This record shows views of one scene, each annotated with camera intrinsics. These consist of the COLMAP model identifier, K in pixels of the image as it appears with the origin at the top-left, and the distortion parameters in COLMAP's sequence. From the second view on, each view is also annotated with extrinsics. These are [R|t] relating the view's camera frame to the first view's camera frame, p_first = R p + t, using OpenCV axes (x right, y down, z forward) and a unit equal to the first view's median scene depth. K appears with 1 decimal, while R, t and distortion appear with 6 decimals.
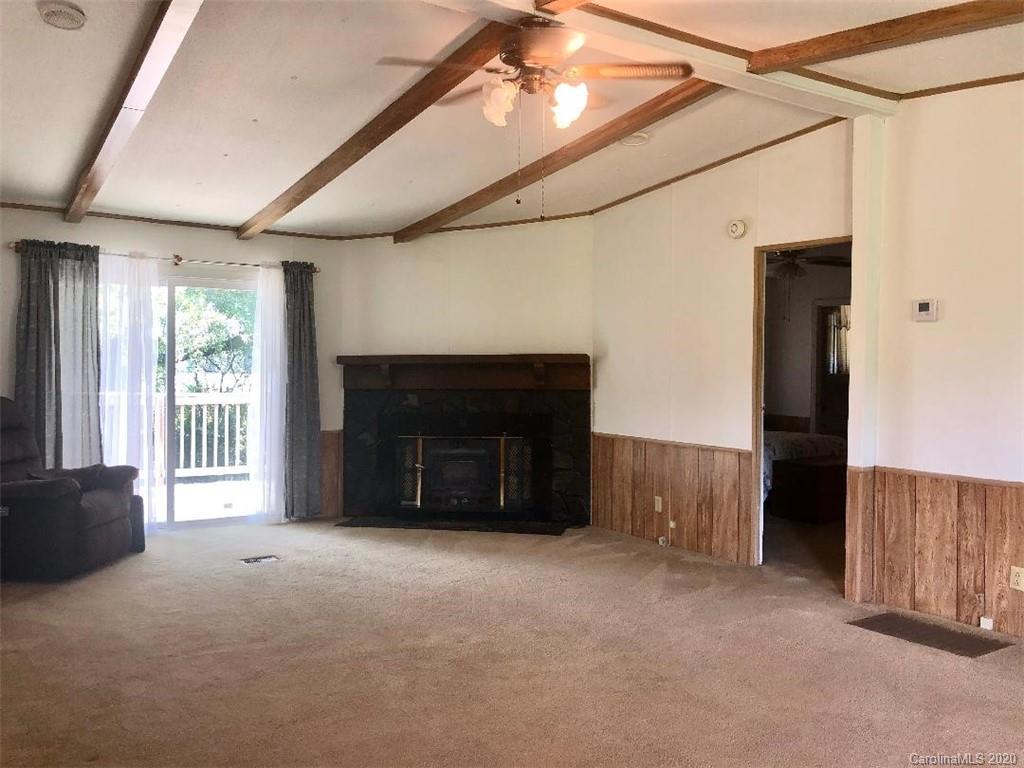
lens RADIAL K [[839.9, 0, 509.8], [0, 839.9, 378.5], [0, 0, 1]] dist [0.037130, -0.033781]
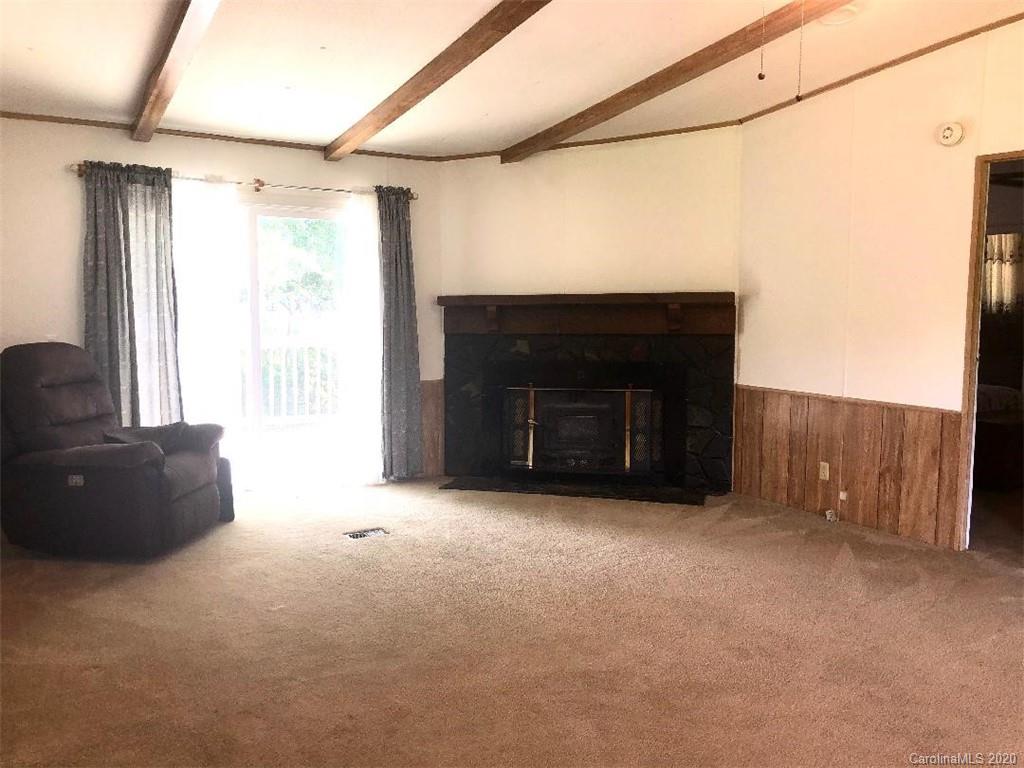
lens RADIAL K [[839.9, 0, 509.8], [0, 839.9, 378.5], [0, 0, 1]] dist [0.037130, -0.033781]
pose [[0.998000, 0.003084, -0.063132, -0.085752], [0.001584, 0.997275, 0.073763, -0.006259], [0.063188, -0.073715, 0.995276, 0.146967]]
